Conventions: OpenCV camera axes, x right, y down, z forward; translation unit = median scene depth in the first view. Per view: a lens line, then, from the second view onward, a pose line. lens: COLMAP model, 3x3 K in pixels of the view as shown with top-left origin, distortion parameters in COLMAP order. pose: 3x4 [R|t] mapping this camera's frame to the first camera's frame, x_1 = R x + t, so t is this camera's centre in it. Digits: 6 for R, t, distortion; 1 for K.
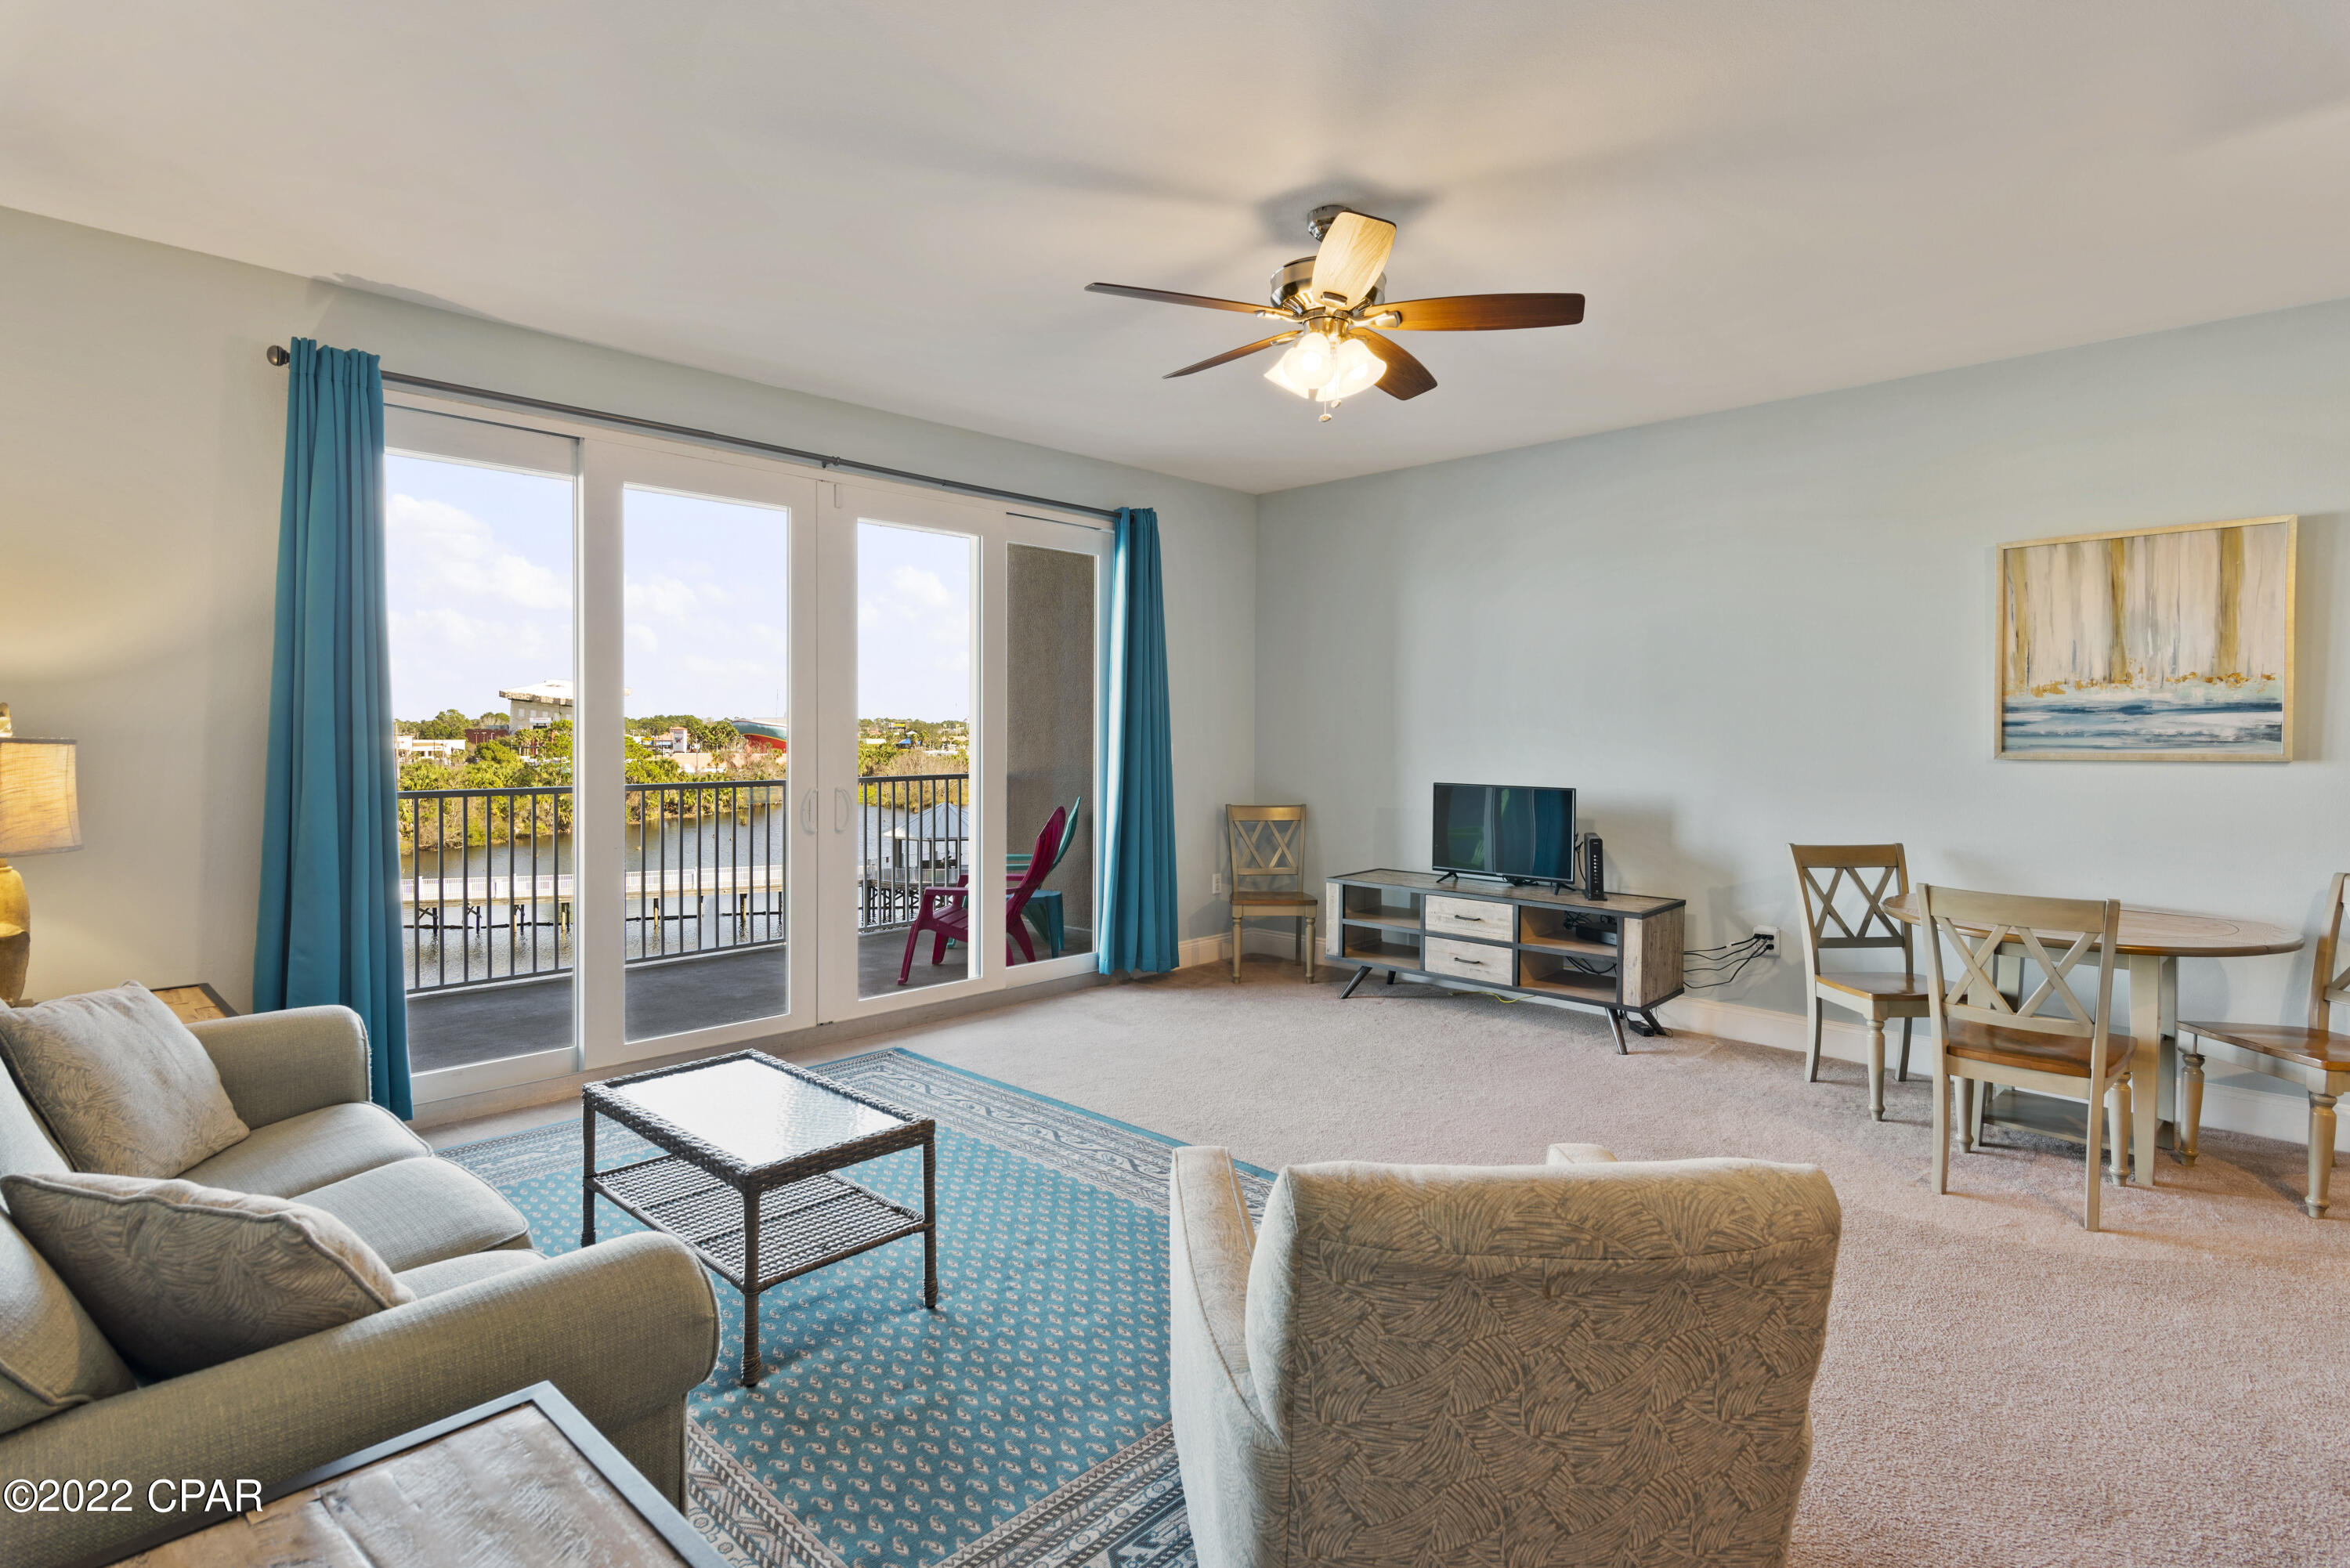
lens RADIAL K [[1155.9, 0, 1181.7], [0, 1155.9, 761.6], [0, 0, 1]] dist [-0.001660, -0.000117]
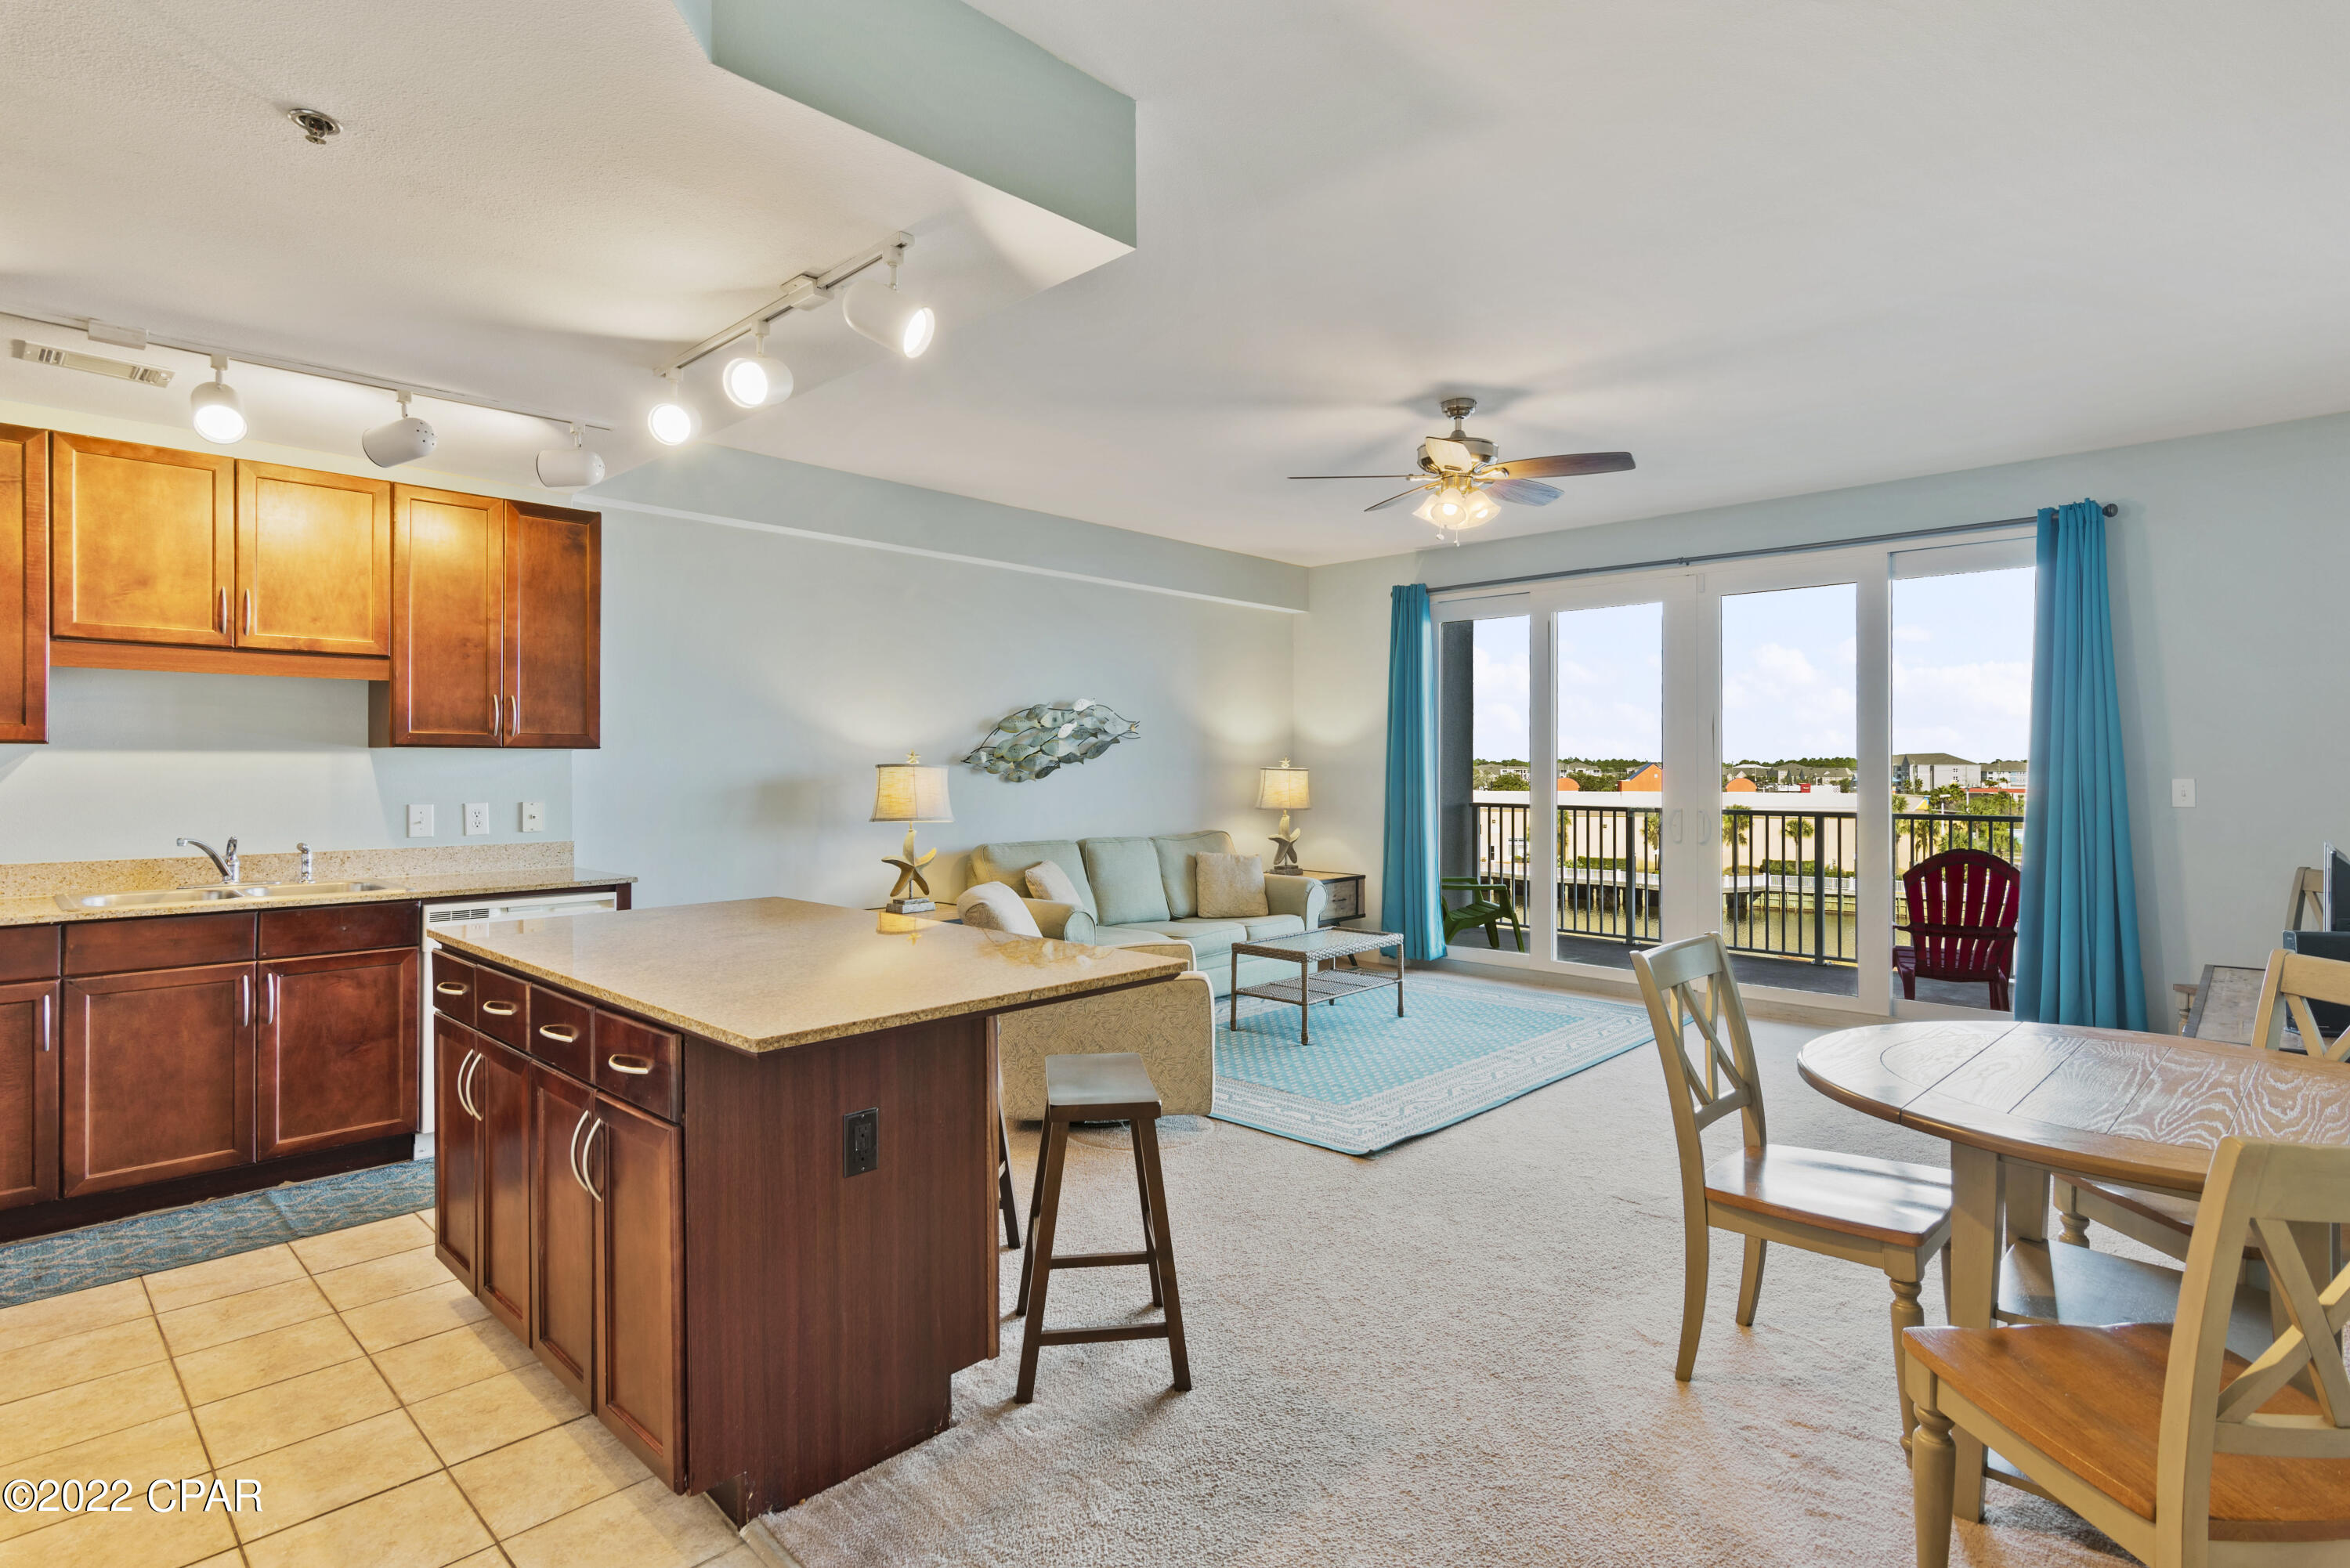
lens RADIAL K [[1155.9, 0, 1181.7], [0, 1155.9, 761.6], [0, 0, 1]] dist [-0.001660, -0.000117]
pose [[0.005993, -0.008809, -0.999943, 1.201931], [-0.030730, 0.999487, -0.008989, -0.000613], [0.999510, 0.030783, 0.005719, 0.501023]]
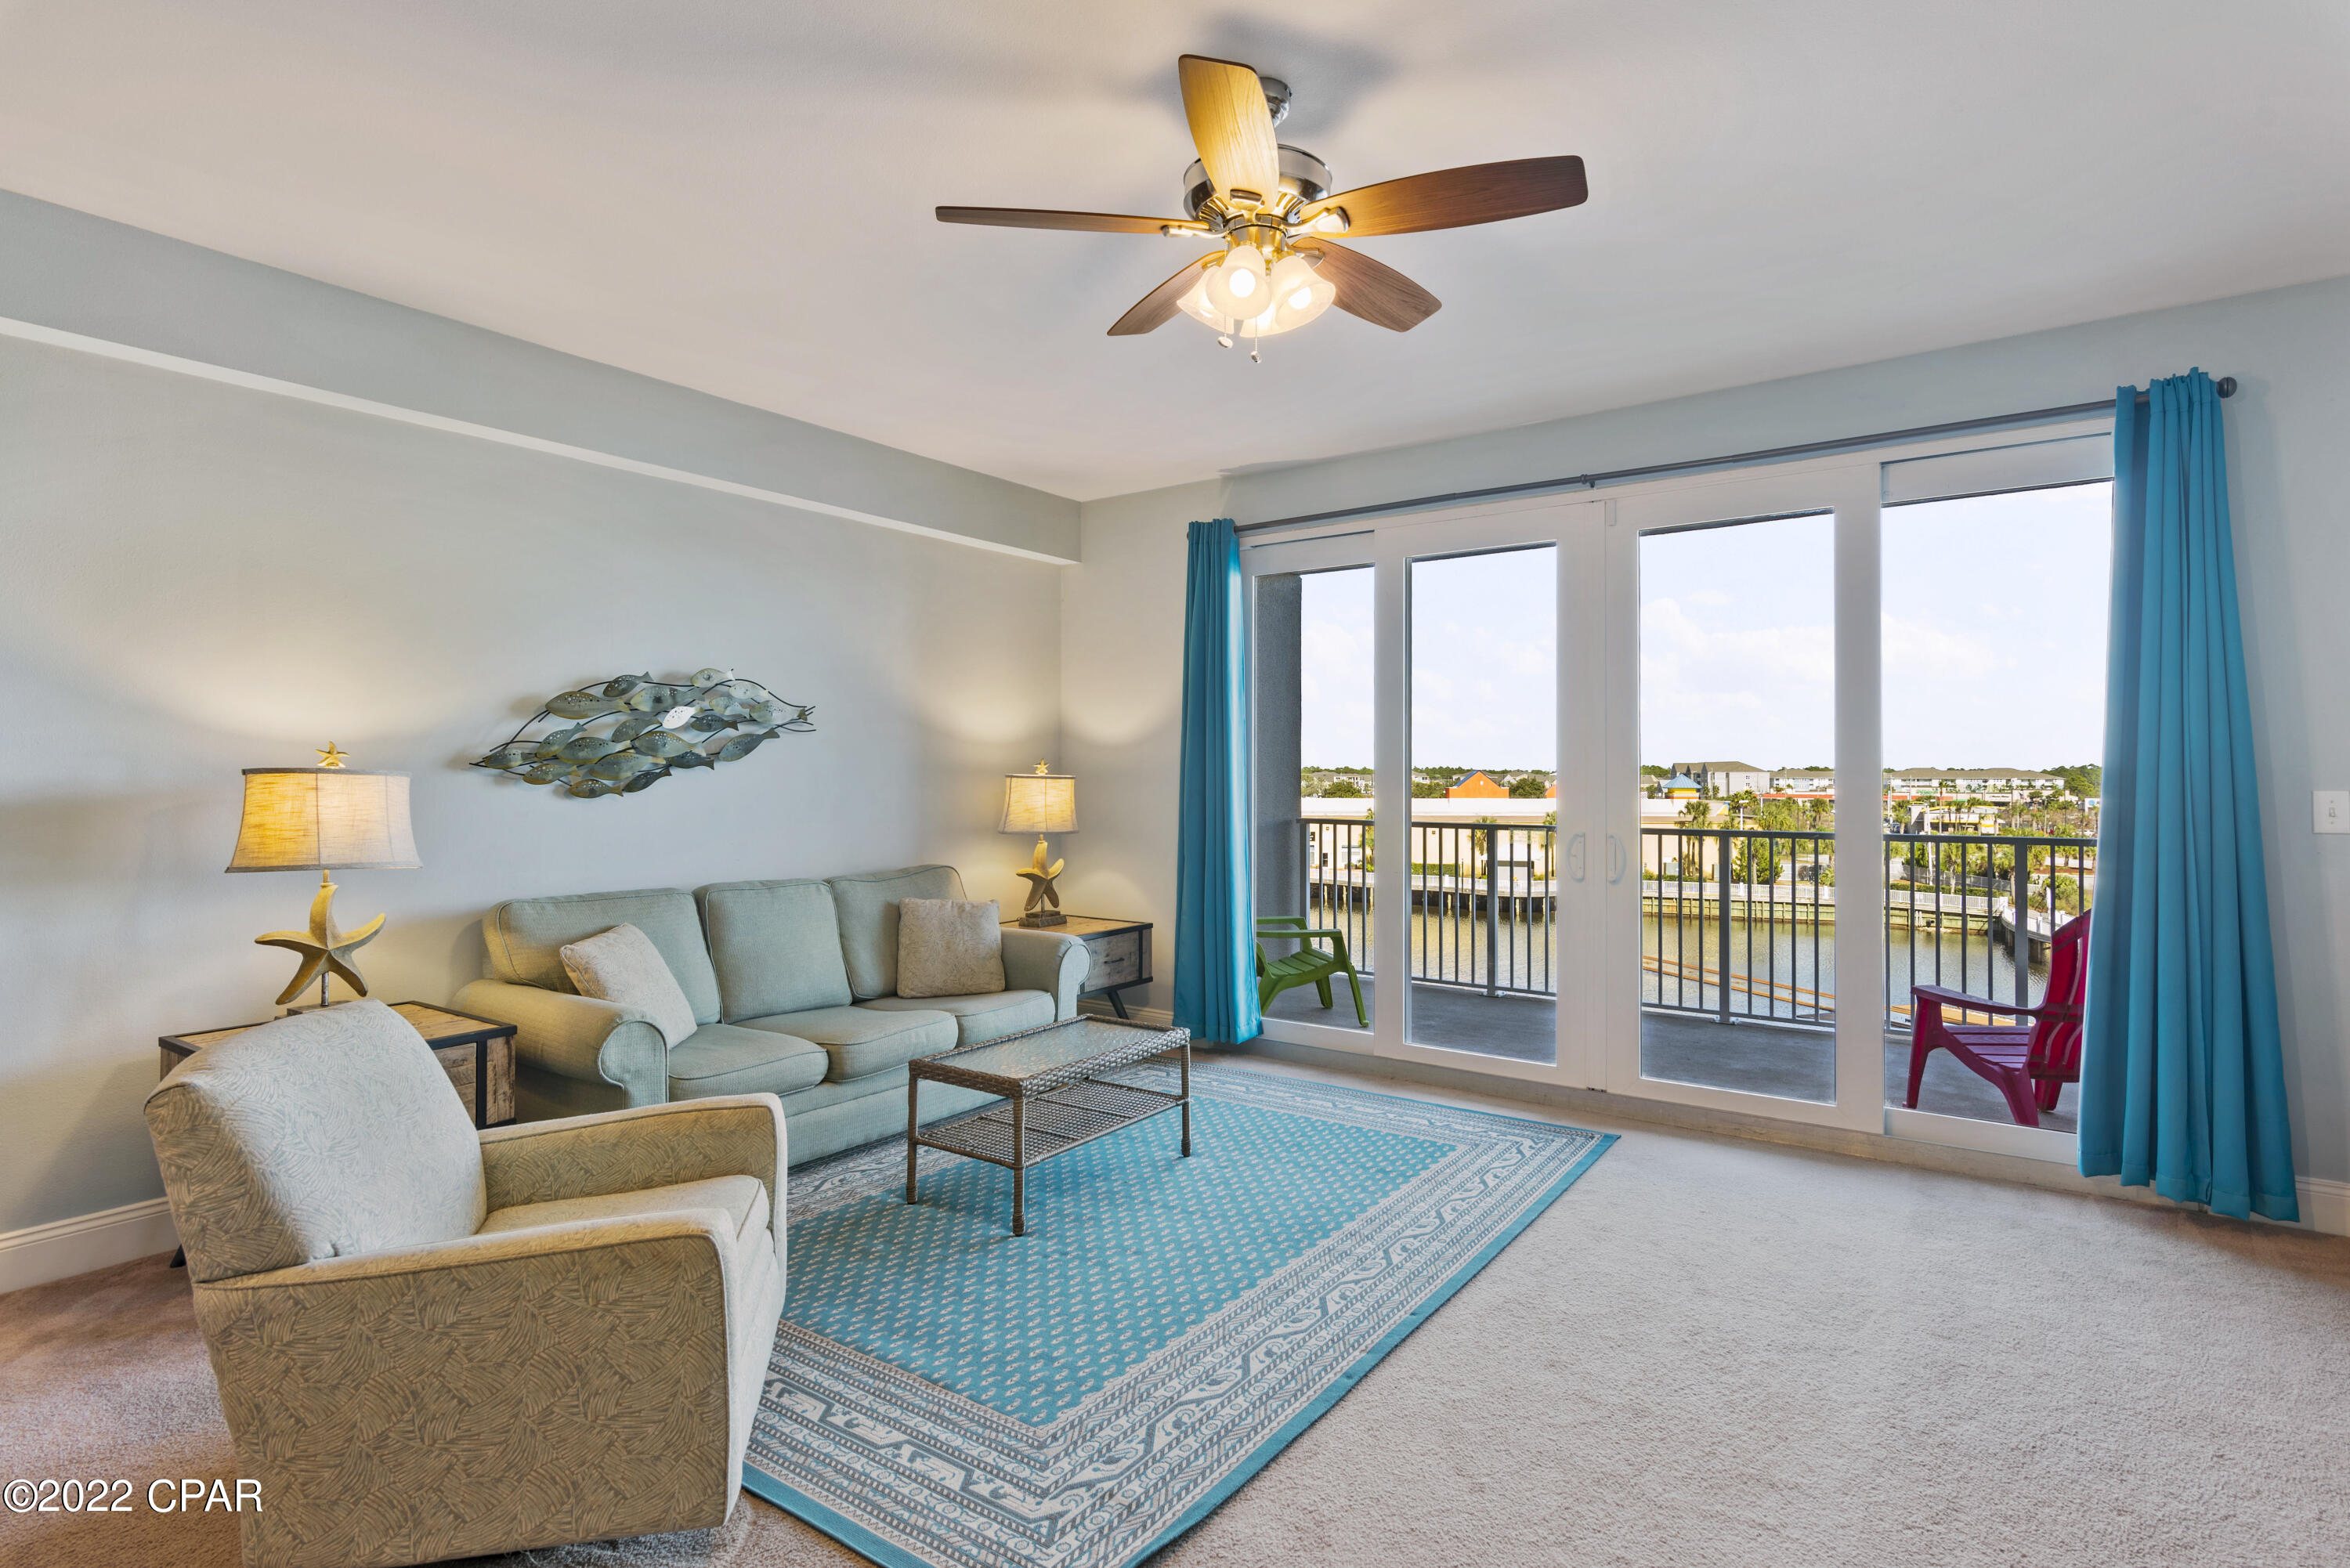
lens RADIAL K [[1166.4, 0, 1181.0], [0, 1166.4, 770.8], [0, 0, 1]] dist [0.000658, 0.000049]
pose [[0.144489, -0.007113, -0.989481, 0.683019], [-0.029624, 0.999495, -0.011510, -0.006627], [0.989063, 0.030976, 0.144205, 0.646473]]
